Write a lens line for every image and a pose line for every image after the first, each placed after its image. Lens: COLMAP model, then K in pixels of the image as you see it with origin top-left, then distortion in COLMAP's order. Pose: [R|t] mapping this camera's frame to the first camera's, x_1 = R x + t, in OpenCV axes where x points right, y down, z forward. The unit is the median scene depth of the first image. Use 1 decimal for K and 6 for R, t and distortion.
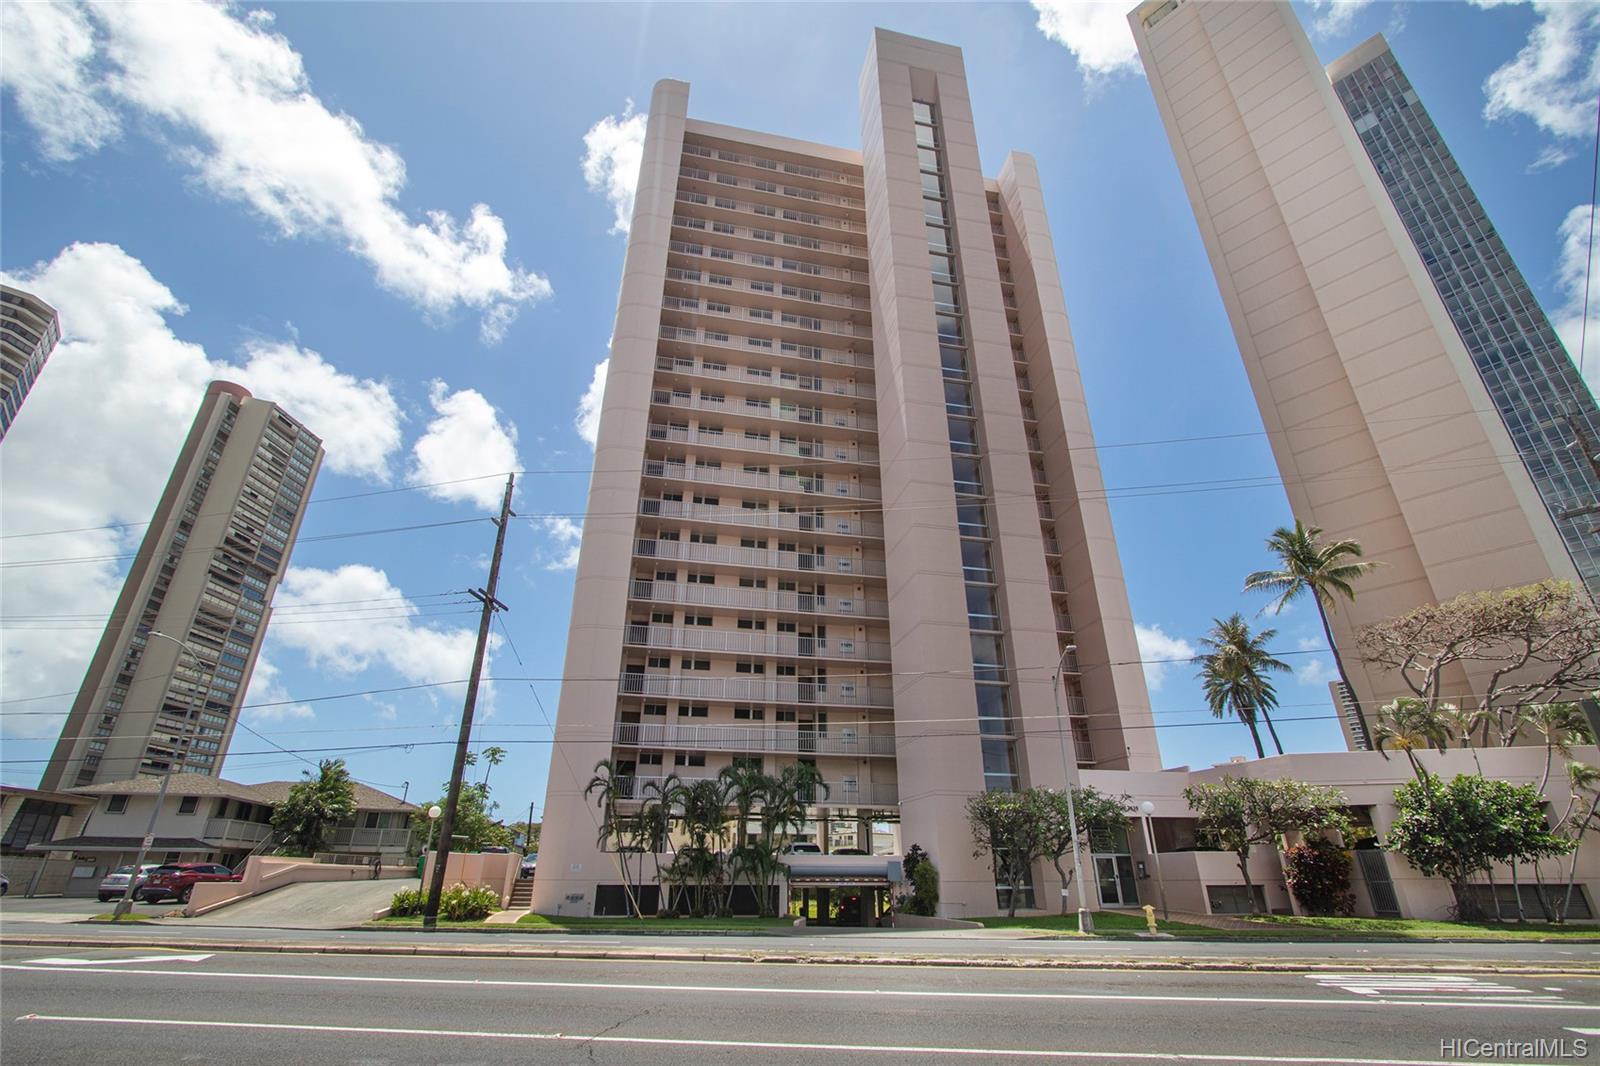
lens RADIAL K [[727.5, 0, 787.1], [0, 727.5, 533.3], [0, 0, 1]] dist [0.007355, -0.002693]
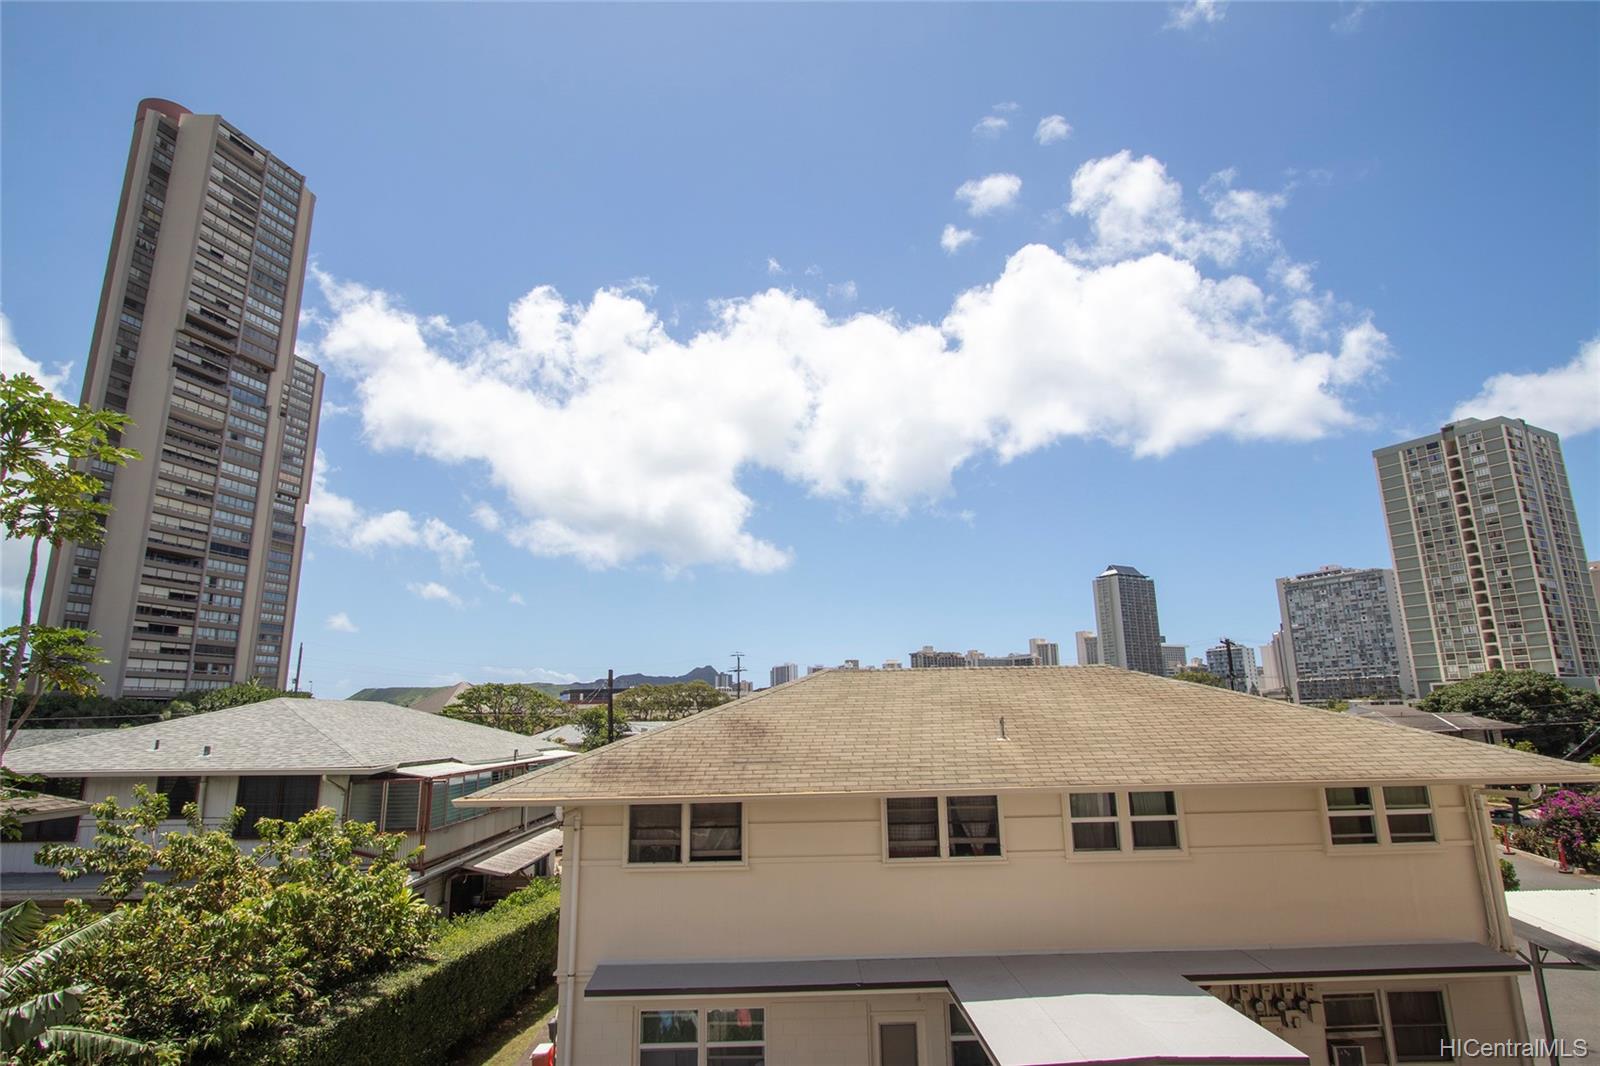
lens RADIAL K [[838.3, 0, 793.2], [0, 838.3, 532.4], [0, 0, 1]] dist [-0.005473, -0.000476]
pose [[0.981726, -0.065283, -0.178752, -0.072163], [0.103910, 0.970819, 0.216131, 0.094374], [0.159426, -0.230755, 0.959862, 0.278744]]
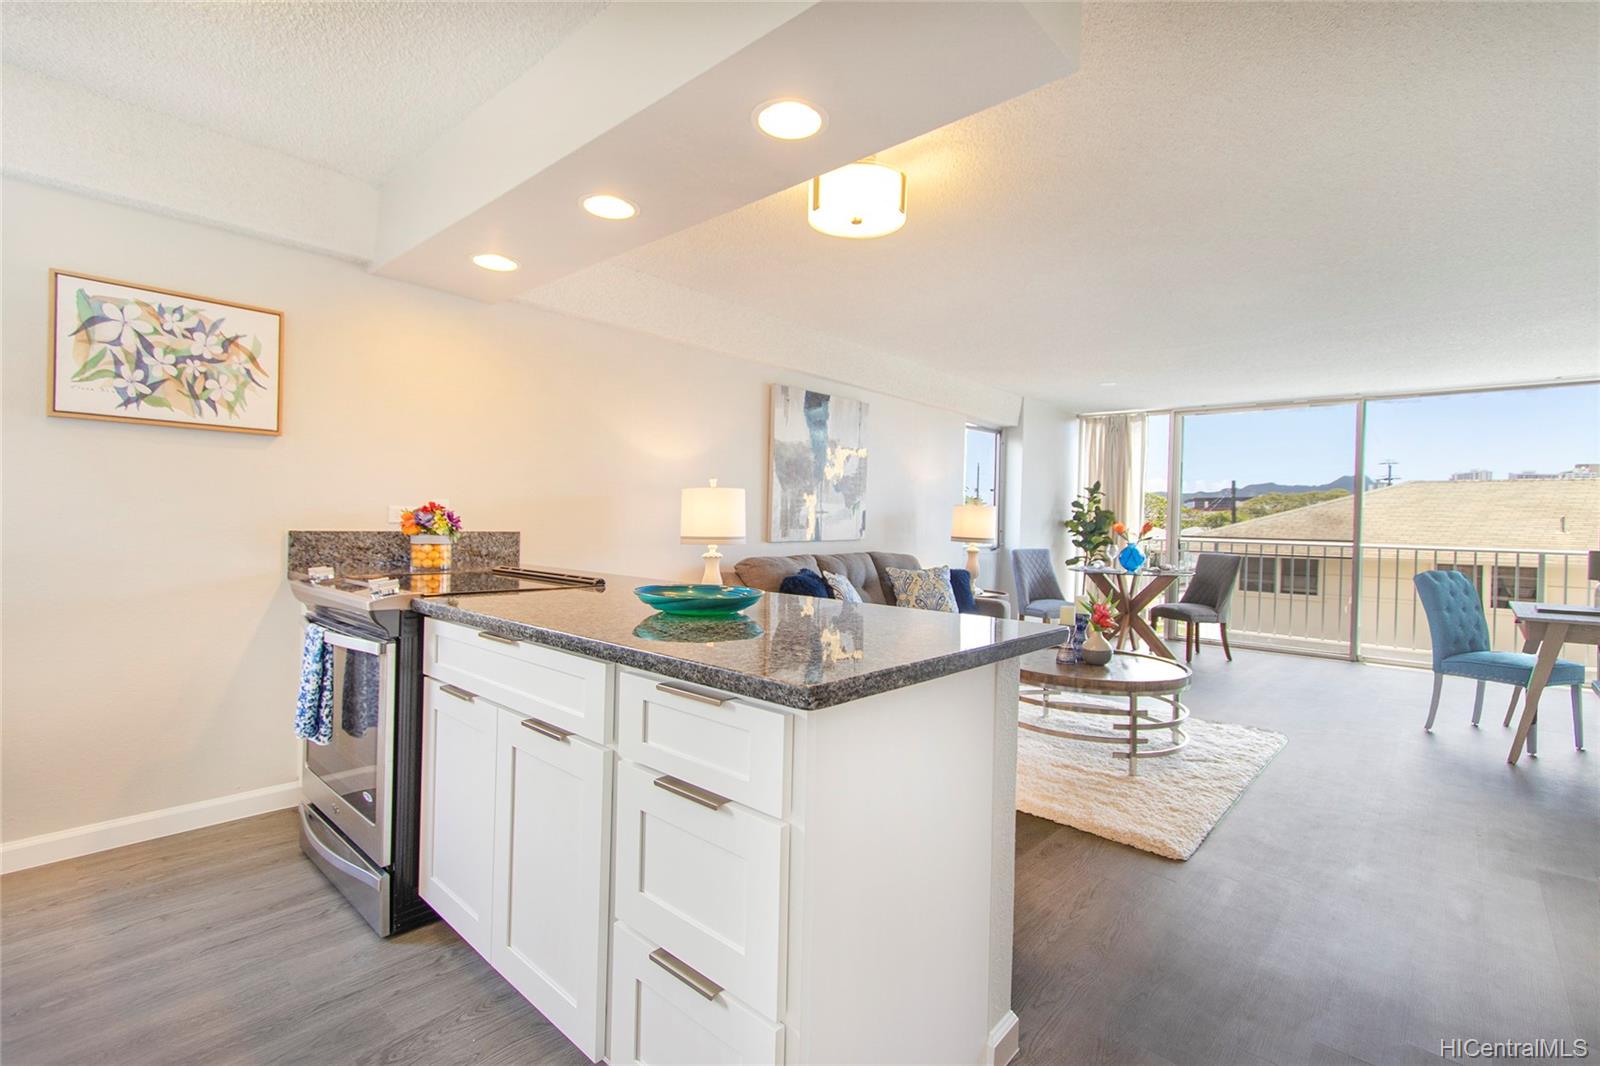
lens RADIAL K [[727.5, 0, 792.6], [0, 727.5, 524.0], [0, 0, 1]] dist [0.007355, -0.002693]
pose [[0.583676, 0.006270, -0.811962, -0.049483], [0.336523, 0.908180, 0.248921, 0.075481], [0.738969, -0.418533, 0.527973, 0.232422]]
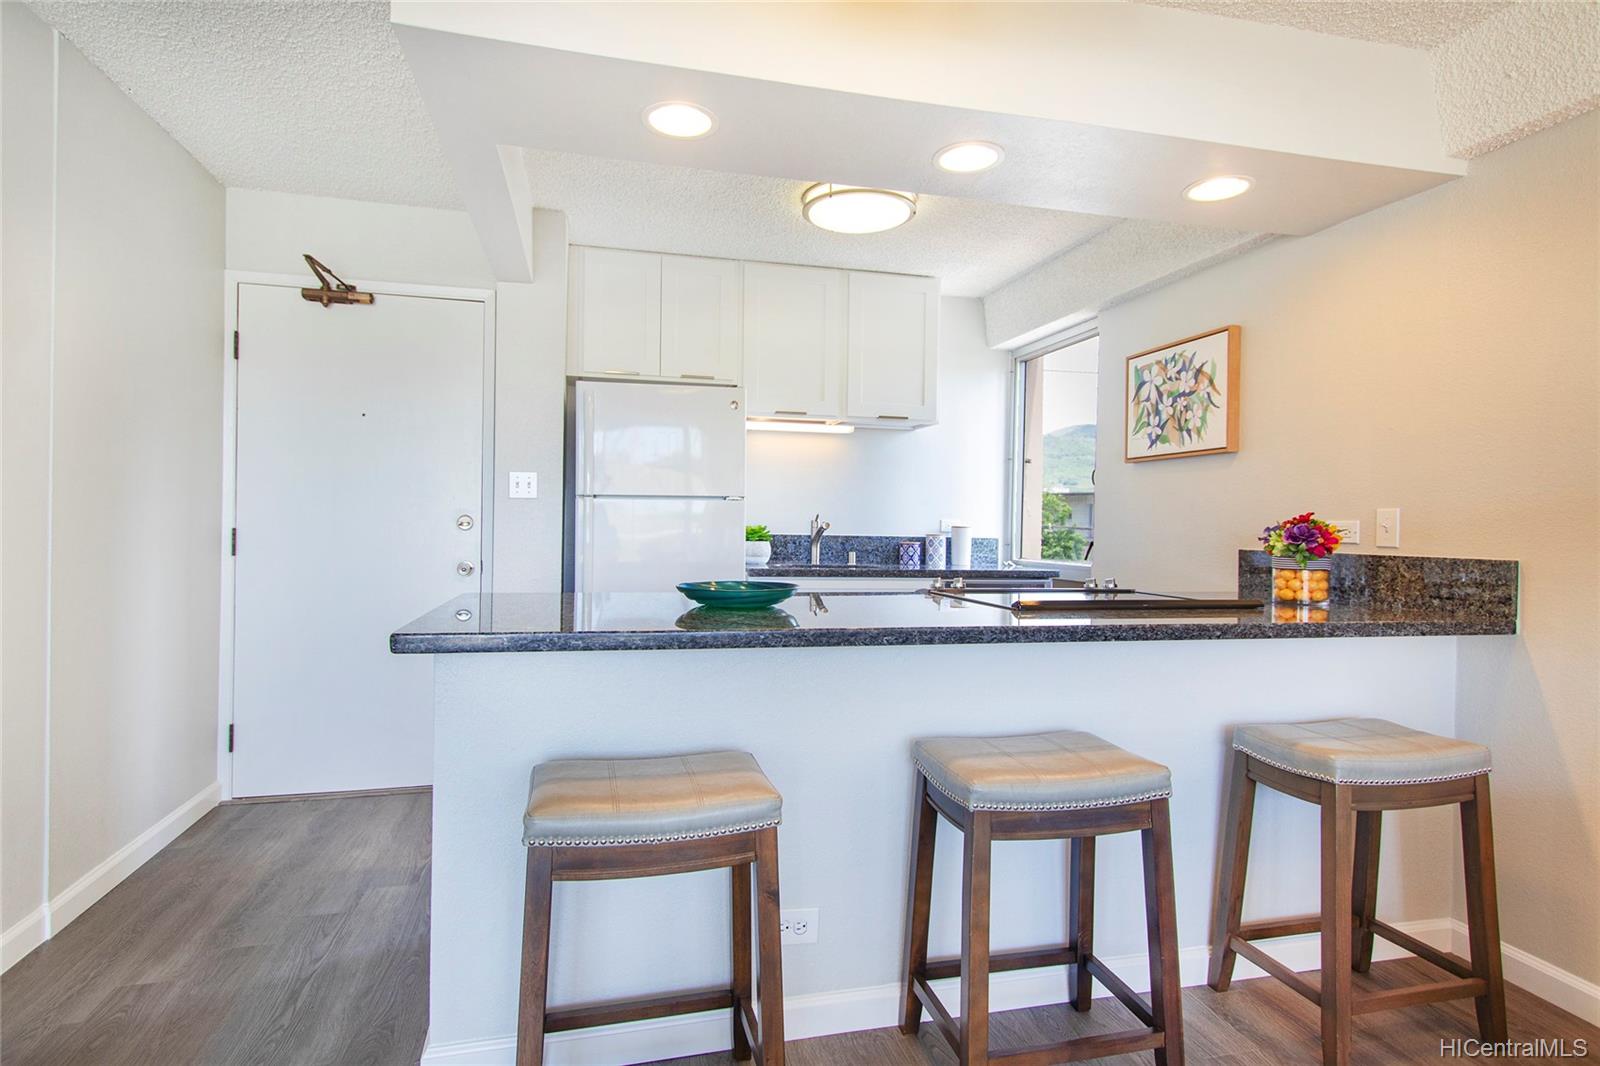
lens RADIAL K [[838.3, 0, 790.7], [0, 838.3, 531.7], [0, 0, 1]] dist [-0.005473, -0.000476]
pose [[-0.999169, -0.025557, -0.031750, -0.059767], [-0.009612, 0.904765, -0.425803, 0.083706], [0.039608, -0.425144, -0.904259, 0.249551]]
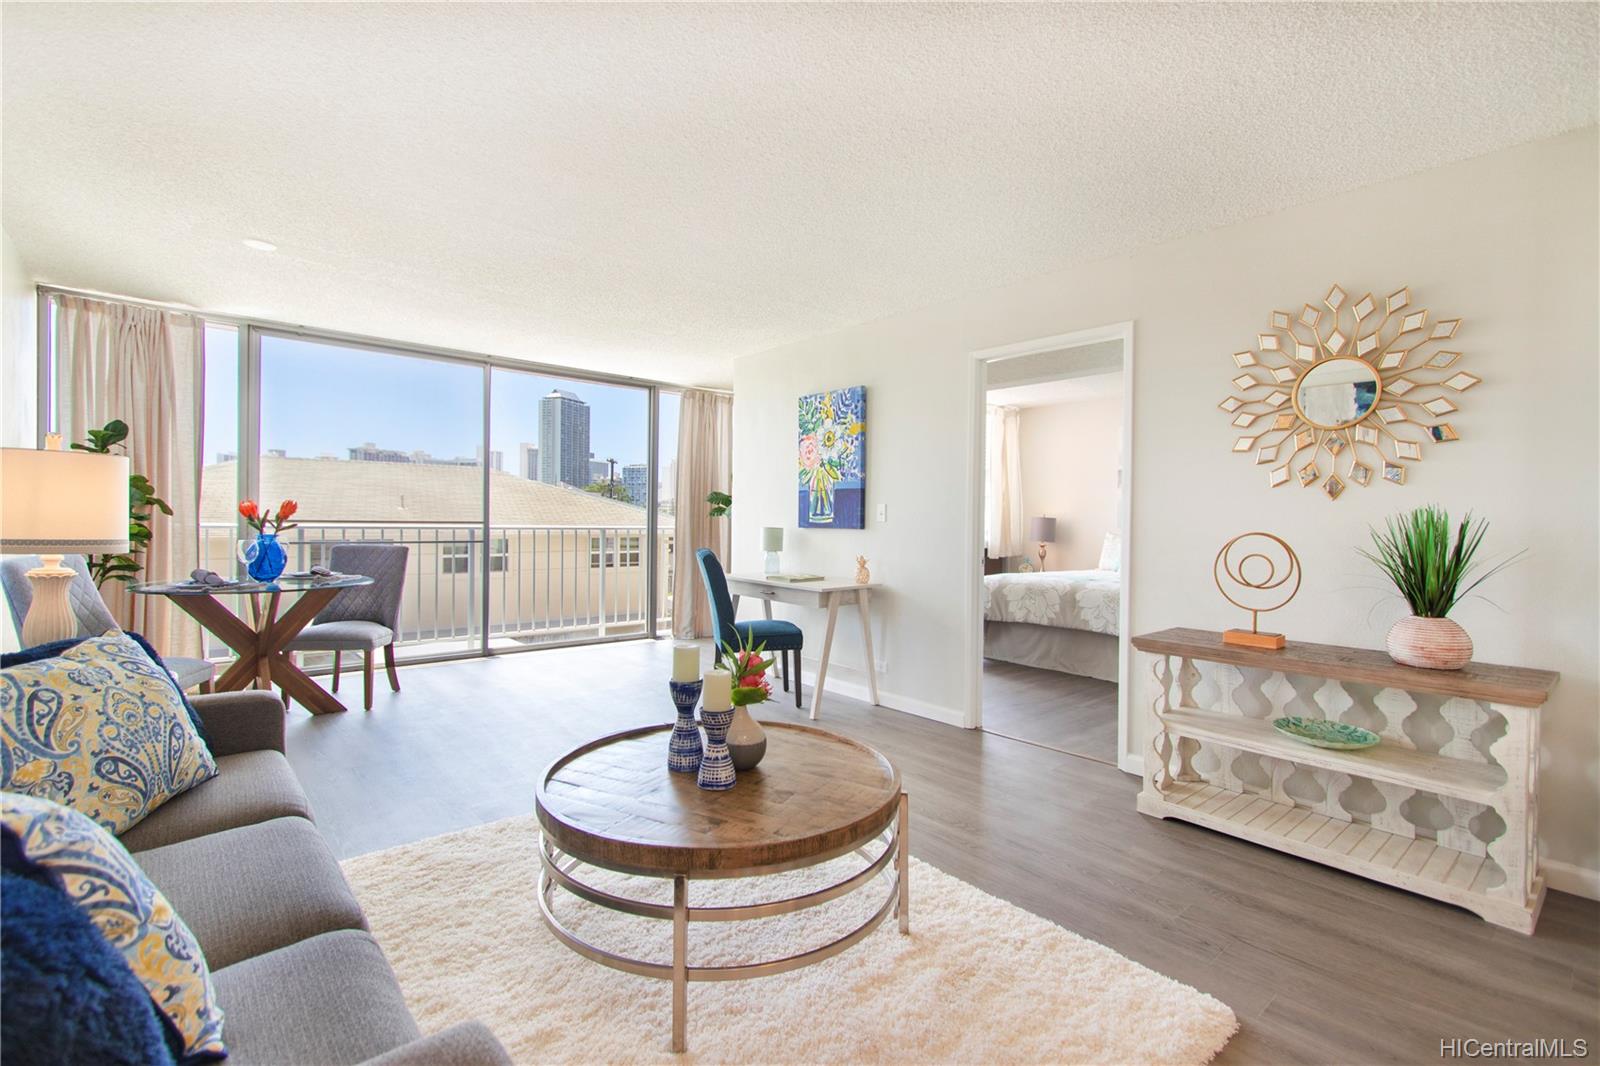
lens RADIAL K [[727.5, 0, 798.7], [0, 727.5, 528.0], [0, 0, 1]] dist [0.007355, -0.002693]
pose [[0.877148, -0.003362, 0.480209, -0.068367], [-0.212676, 0.893843, 0.394731, 0.079833], [-0.430559, -0.448367, 0.783318, 0.241771]]
